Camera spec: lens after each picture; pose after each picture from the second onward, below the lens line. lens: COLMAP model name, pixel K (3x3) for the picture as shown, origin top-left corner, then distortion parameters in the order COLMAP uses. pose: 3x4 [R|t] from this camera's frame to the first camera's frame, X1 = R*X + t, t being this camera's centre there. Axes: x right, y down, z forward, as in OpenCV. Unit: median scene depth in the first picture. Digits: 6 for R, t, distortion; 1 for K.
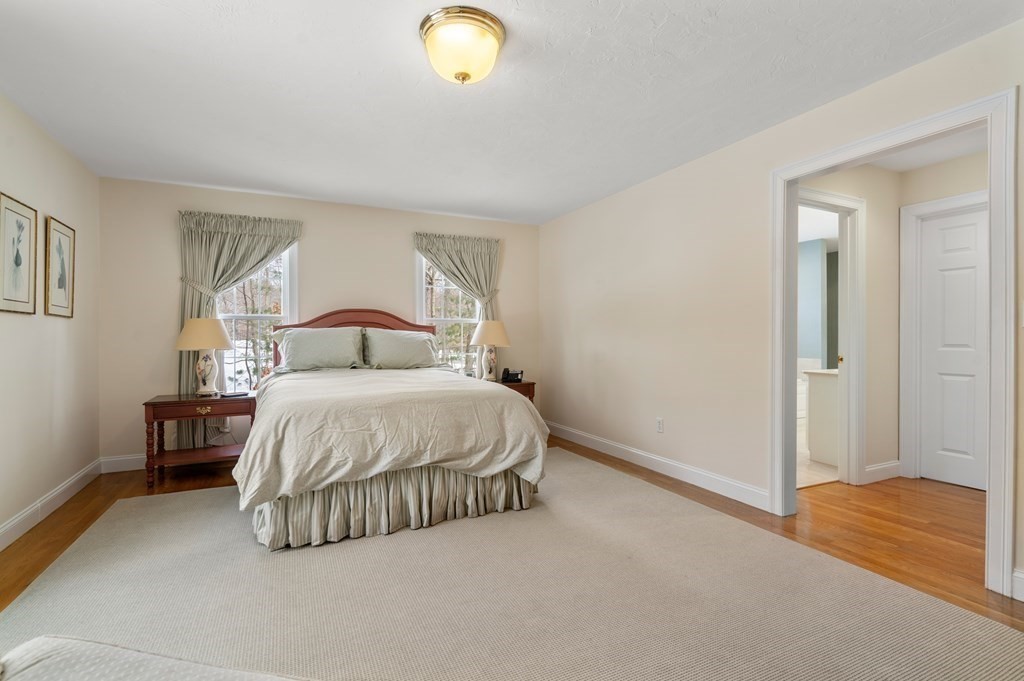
lens RADIAL K [[478.6, 0, 508.5], [0, 478.6, 335.0], [0, 0, 1]] dist [-0.001878, 0.001469]
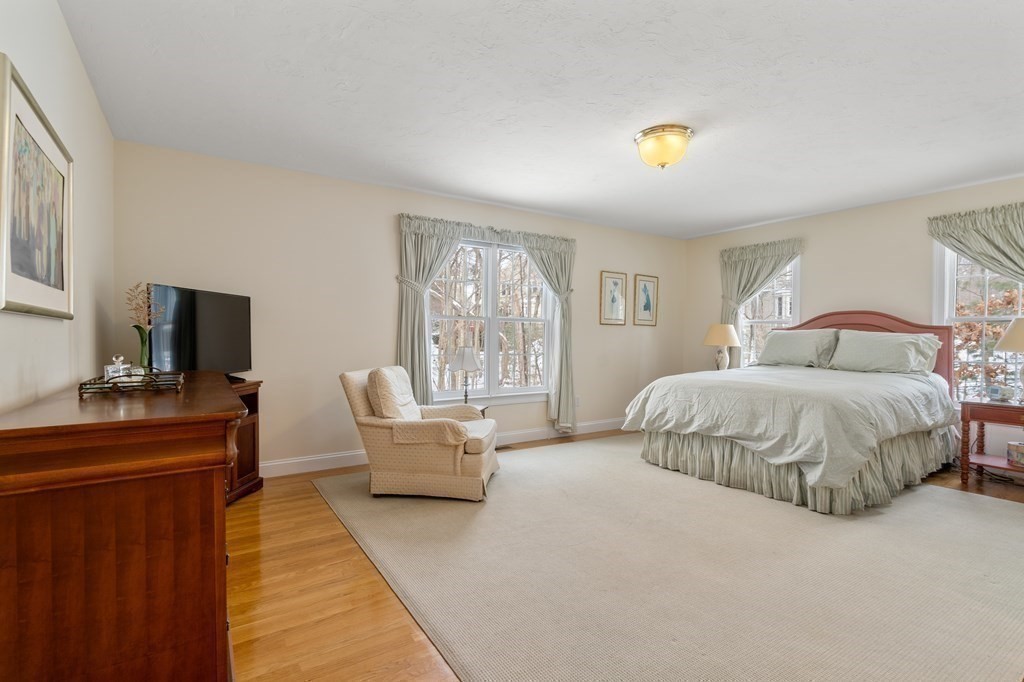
lens RADIAL K [[478.6, 0, 505.9], [0, 478.6, 340.0], [0, 0, 1]] dist [-0.001878, 0.001469]
pose [[0.129834, 0.013072, -0.991450, 0.957670], [-0.006486, 0.999903, 0.012335, -0.001535], [0.991515, 0.004829, 0.129906, 0.234684]]
